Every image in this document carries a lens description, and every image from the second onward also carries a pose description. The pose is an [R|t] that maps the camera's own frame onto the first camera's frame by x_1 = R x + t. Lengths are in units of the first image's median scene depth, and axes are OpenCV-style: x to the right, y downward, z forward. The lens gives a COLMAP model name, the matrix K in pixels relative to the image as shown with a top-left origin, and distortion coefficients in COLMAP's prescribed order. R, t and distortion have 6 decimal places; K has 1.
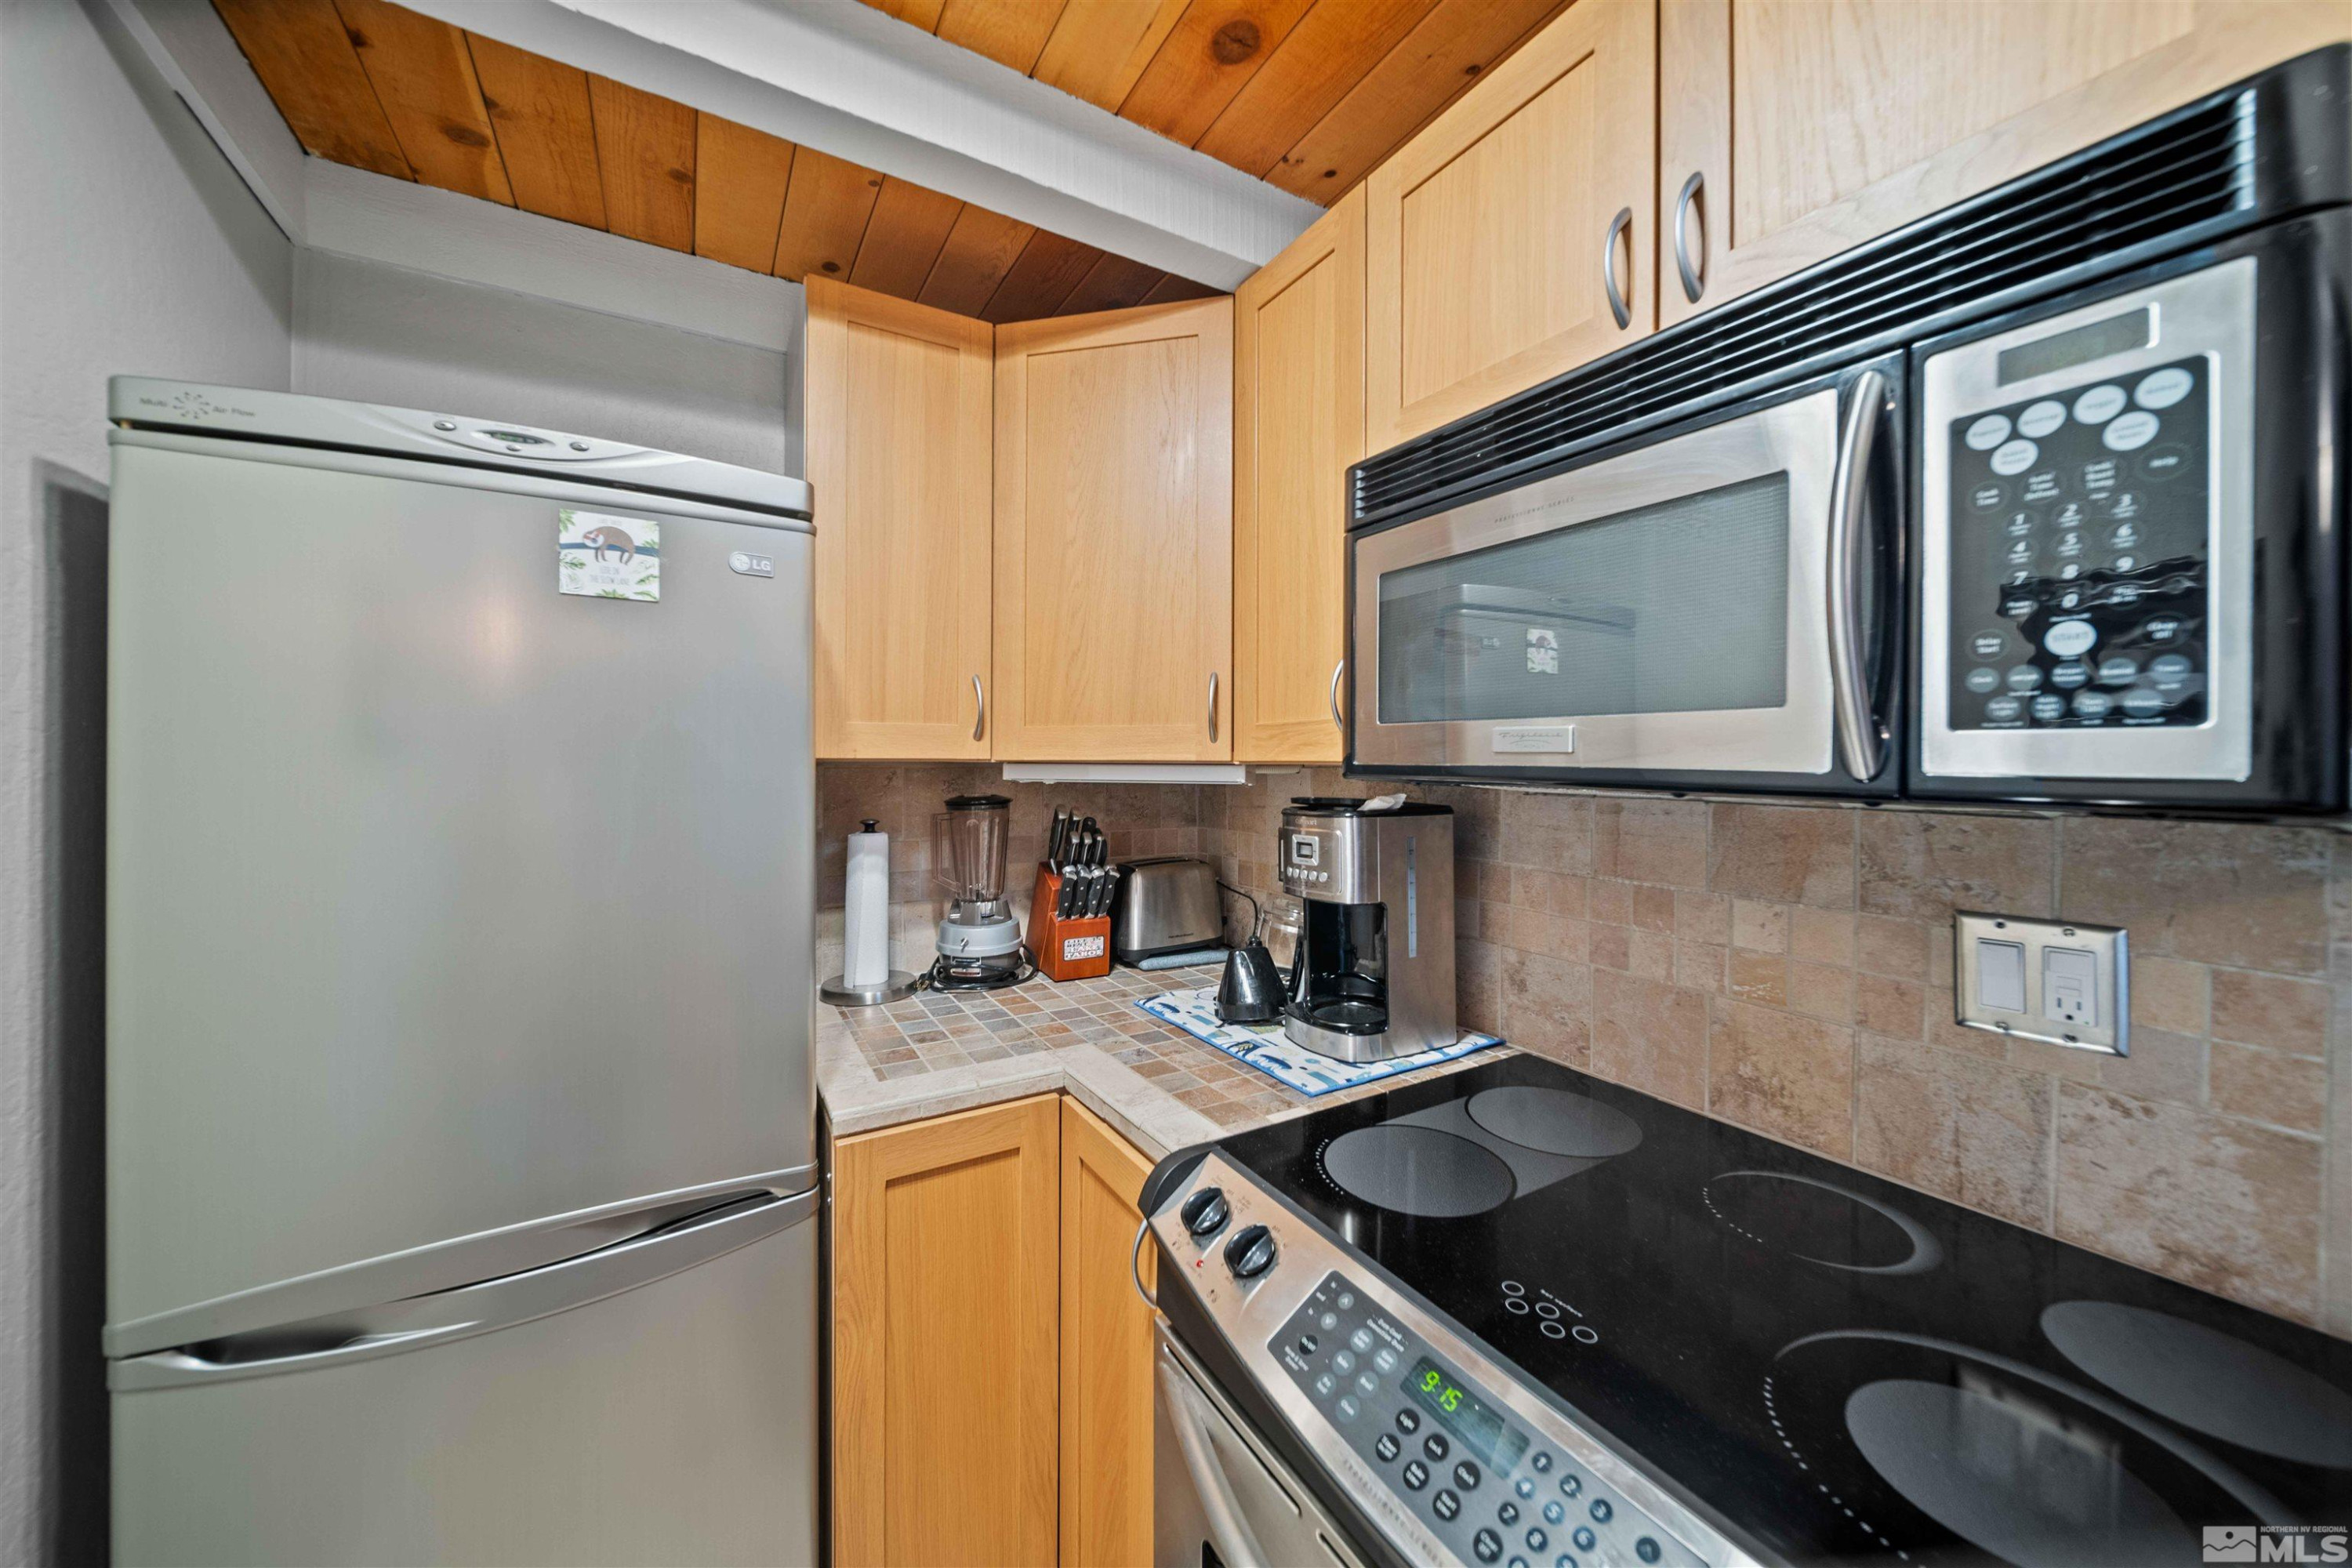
lens RADIAL K [[842.1, 0, 1179.4], [0, 842.1, 755.9], [0, 0, 1]] dist [-0.002727, -0.000125]
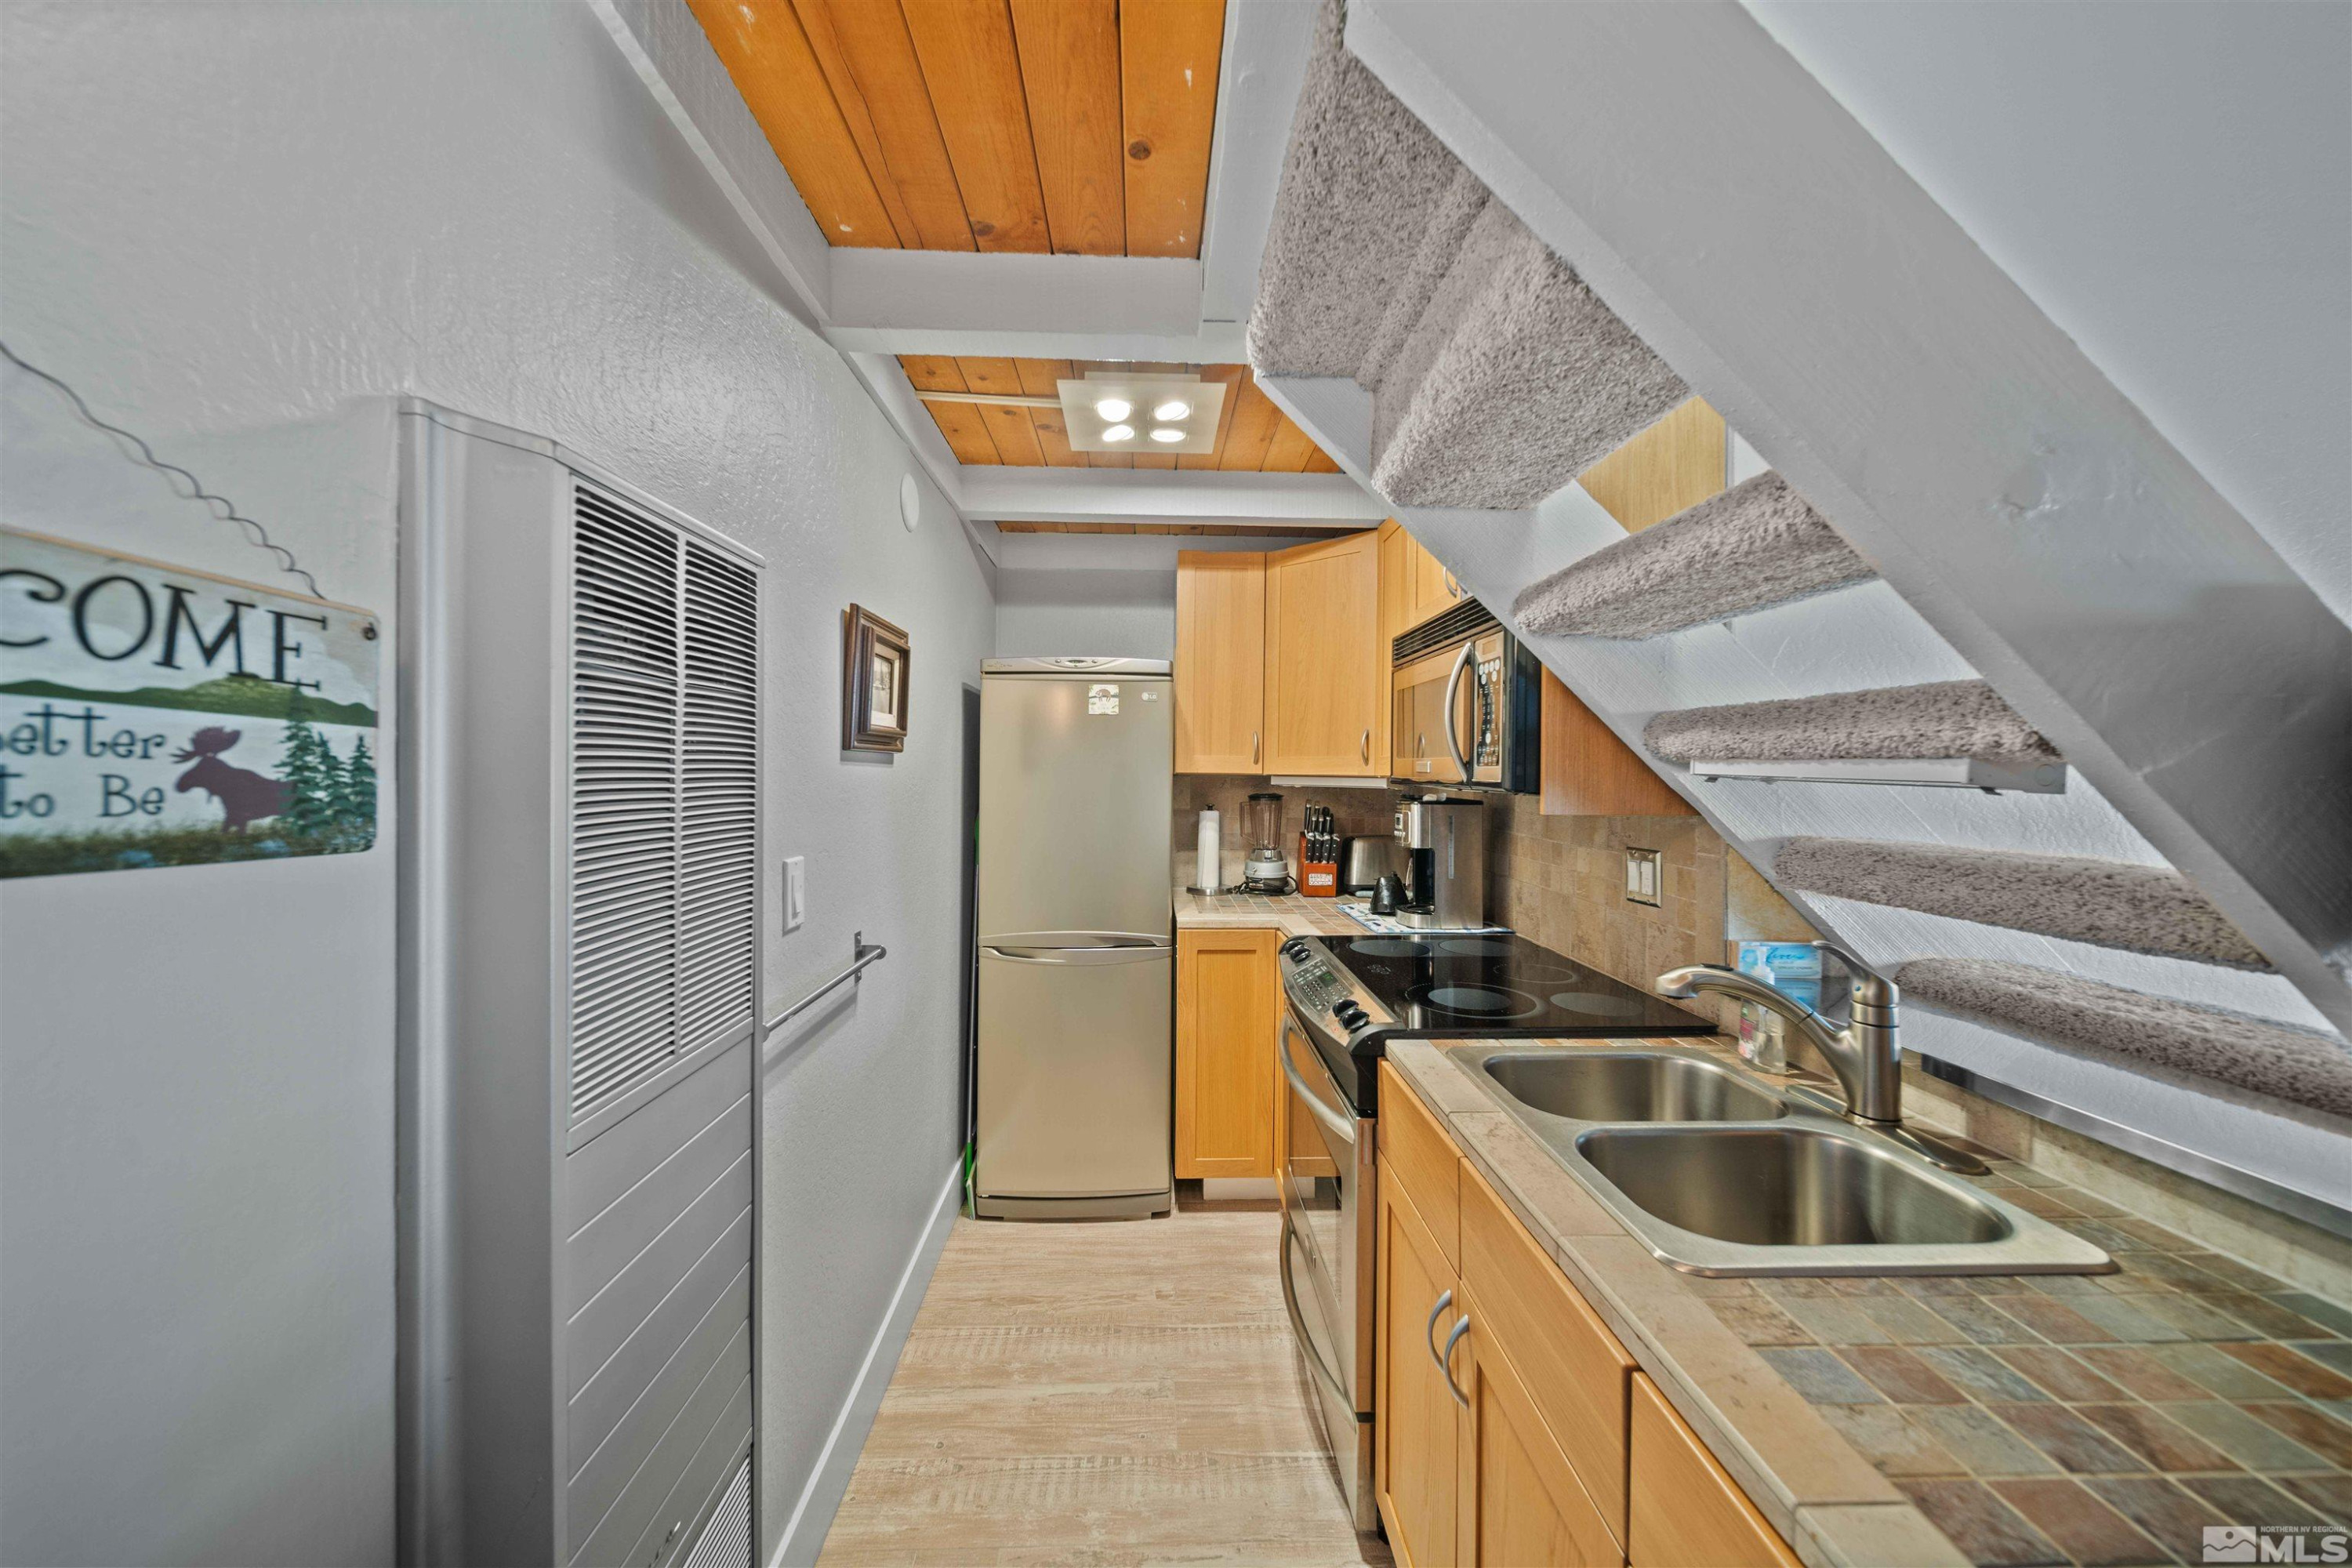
lens RADIAL K [[842.1, 0, 1175.2], [0, 842.1, 775.8], [0, 0, 1]] dist [-0.002727, -0.000125]
pose [[0.880545, 0.009310, -0.473872, 0.531963], [-0.007932, 0.999957, 0.004907, 0.001099], [0.473897, -0.000562, 0.880580, -0.835388]]
